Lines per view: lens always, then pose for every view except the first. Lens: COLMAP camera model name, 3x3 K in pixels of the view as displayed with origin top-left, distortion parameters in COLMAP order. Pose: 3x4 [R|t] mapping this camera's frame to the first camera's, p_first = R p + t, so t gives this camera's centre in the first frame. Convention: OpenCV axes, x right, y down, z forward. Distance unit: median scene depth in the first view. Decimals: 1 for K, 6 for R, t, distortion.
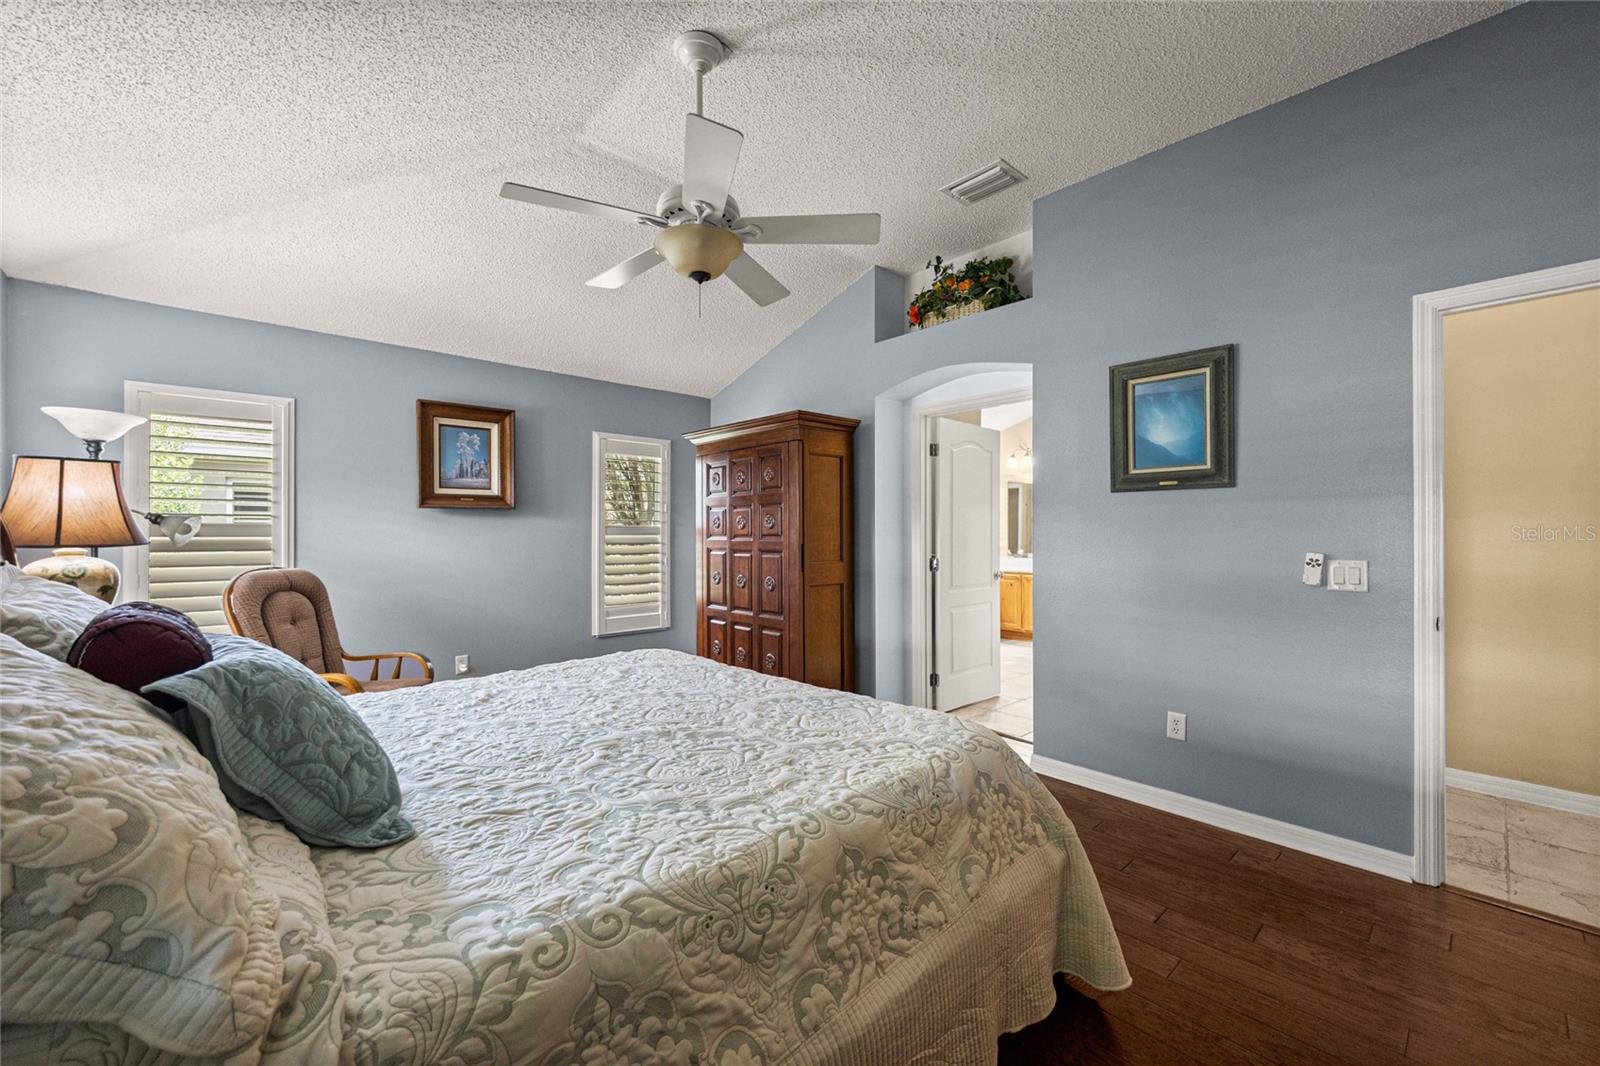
lens RADIAL K [[630.5, 0, 804.1], [0, 630.5, 530.2], [0, 0, 1]] dist [-0.002762, -0.000206]
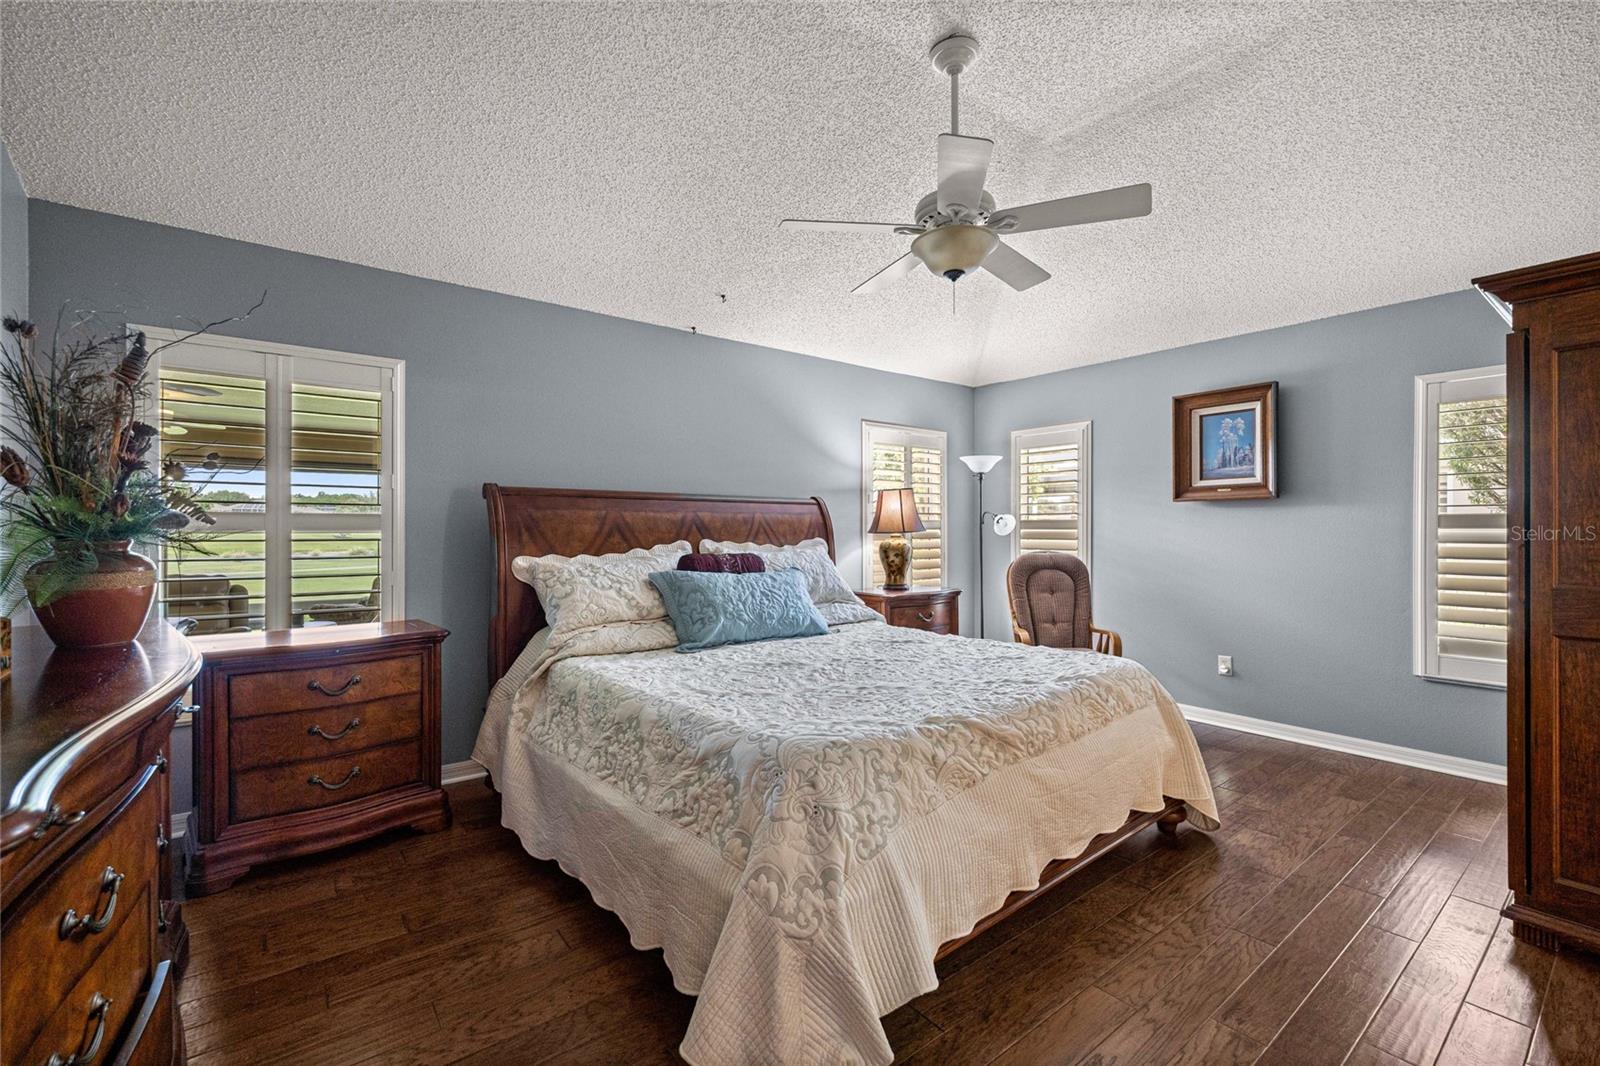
lens RADIAL K [[662.2, 0, 796.5], [0, 662.2, 531.2], [0, 0, 1]] dist [0.002151, 0.000102]
pose [[-0.080336, 0.003926, -0.996760, 0.513044], [0.003397, 0.999988, 0.003665, 0.006812], [0.996762, -0.003091, -0.080349, 0.456325]]
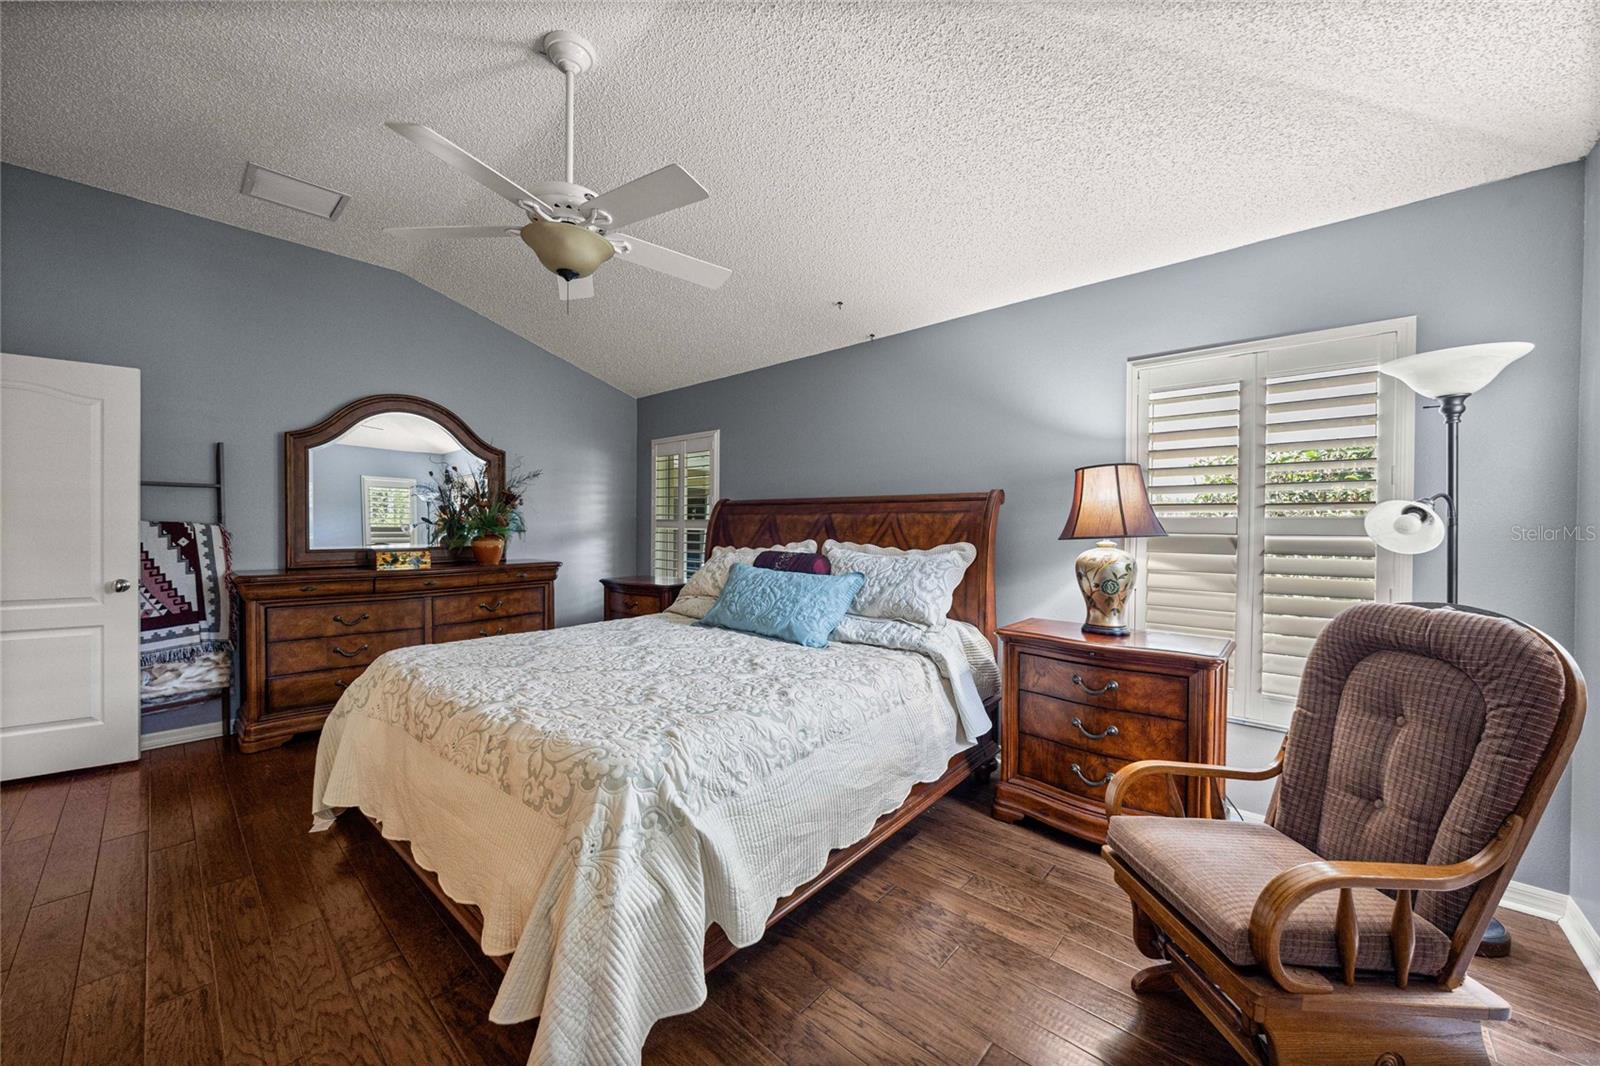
lens RADIAL K [[592.6, 0, 792.4], [0, 592.6, 528.1], [0, 0, 1]] dist [-0.010327, -0.000176]
pose [[-0.996488, 0.002818, -0.083683, -0.257065], [0.002271, 0.999975, 0.006628, -0.001789], [0.083700, 0.006415, -0.996470, 1.119405]]
